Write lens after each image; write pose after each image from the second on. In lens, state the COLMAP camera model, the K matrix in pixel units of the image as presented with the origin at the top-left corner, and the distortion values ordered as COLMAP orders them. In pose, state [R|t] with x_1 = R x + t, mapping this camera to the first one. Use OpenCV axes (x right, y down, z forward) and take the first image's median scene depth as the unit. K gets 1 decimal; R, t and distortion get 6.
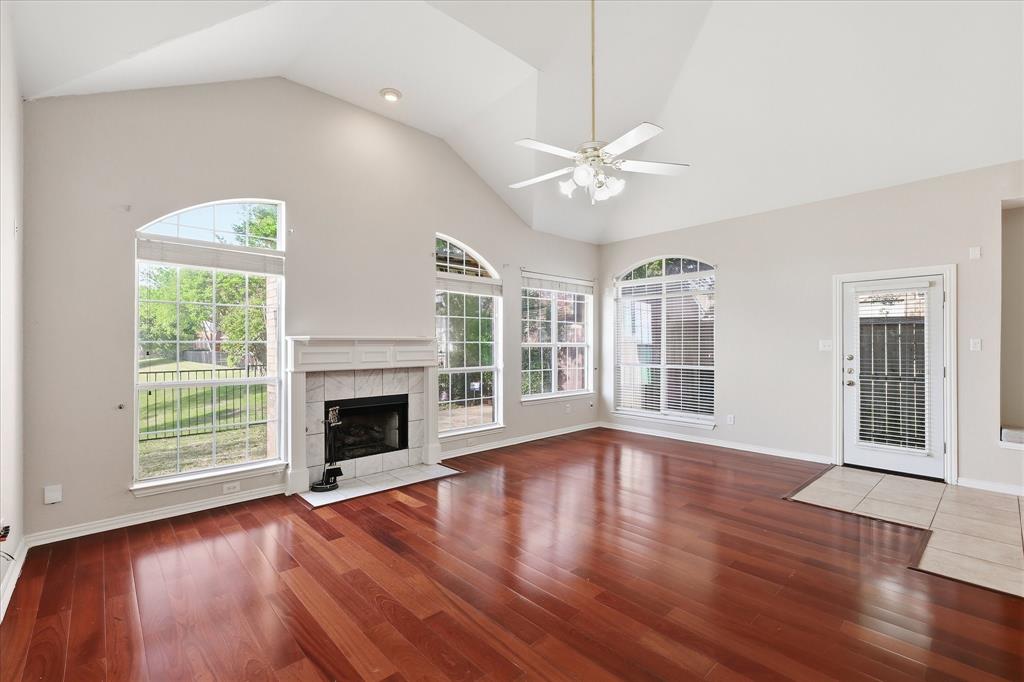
lens RADIAL K [[443.4, 0, 512.0], [0, 443.4, 341.0], [0, 0, 1]] dist [-0.002353, -0.000503]
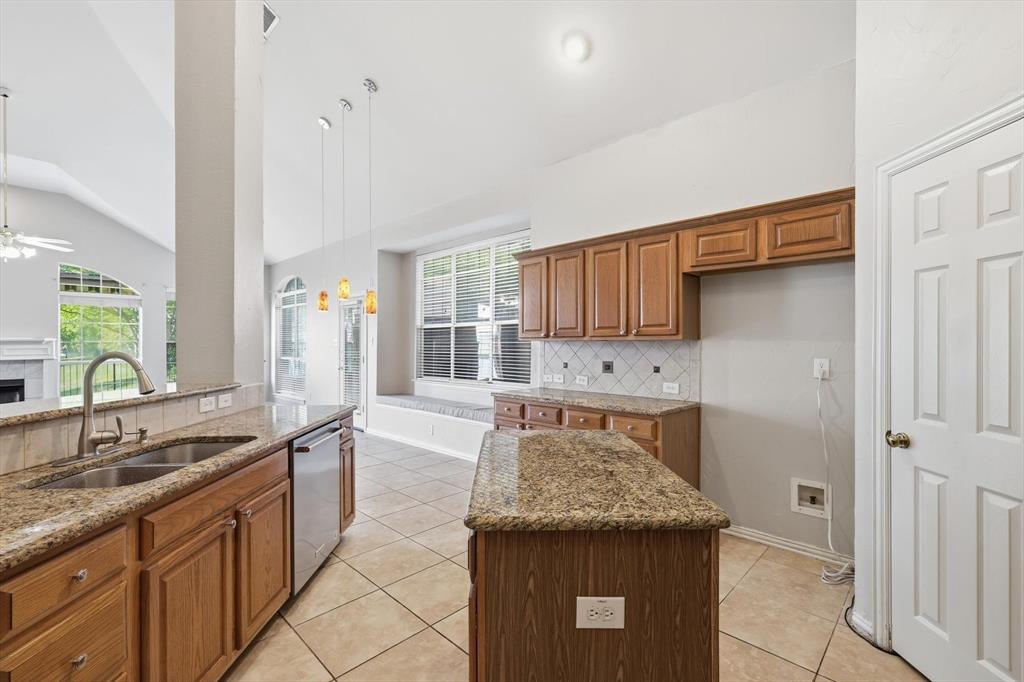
lens RADIAL K [[450.3, 0, 512.0], [0, 450.3, 341.0], [0, 0, 1]] dist [0.002402, 0.000223]
pose [[0.998707, -0.004553, 0.050626, 1.258125], [0.004461, 0.999988, 0.001918, 0.003604], [-0.050634, -0.001690, 0.998716, -0.516437]]
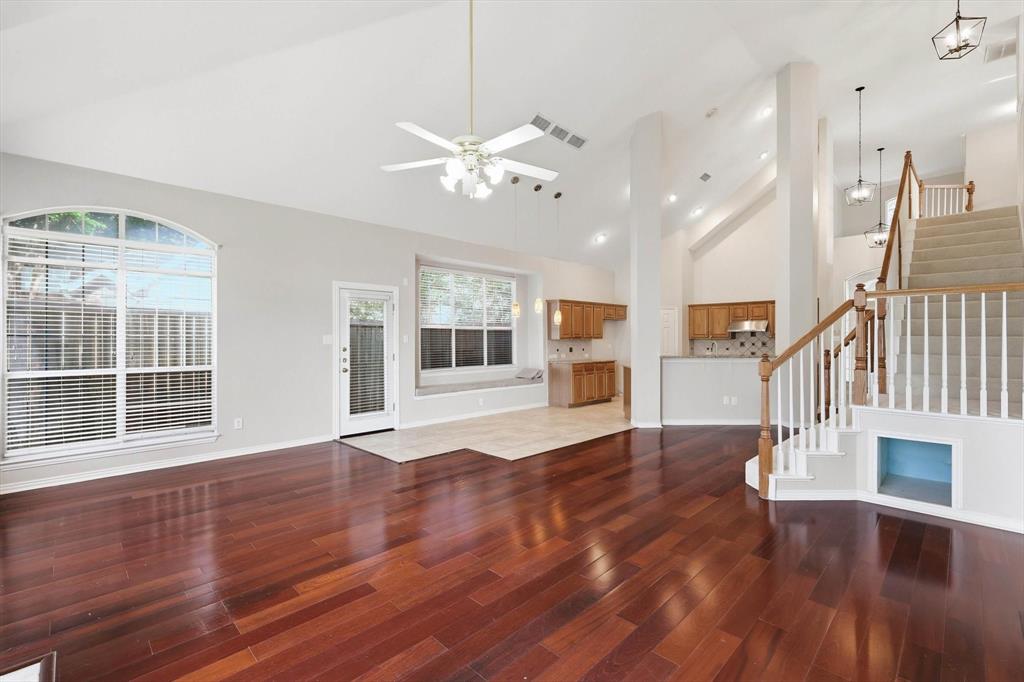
lens RADIAL K [[450.3, 0, 512.0], [0, 450.3, 341.0], [0, 0, 1]] dist [0.002402, 0.000223]
pose [[-0.032010, -0.003624, 0.999481, -0.514474], [-0.004694, 0.999983, 0.003476, 0.006984], [-0.999477, -0.004580, -0.032026, 0.576968]]
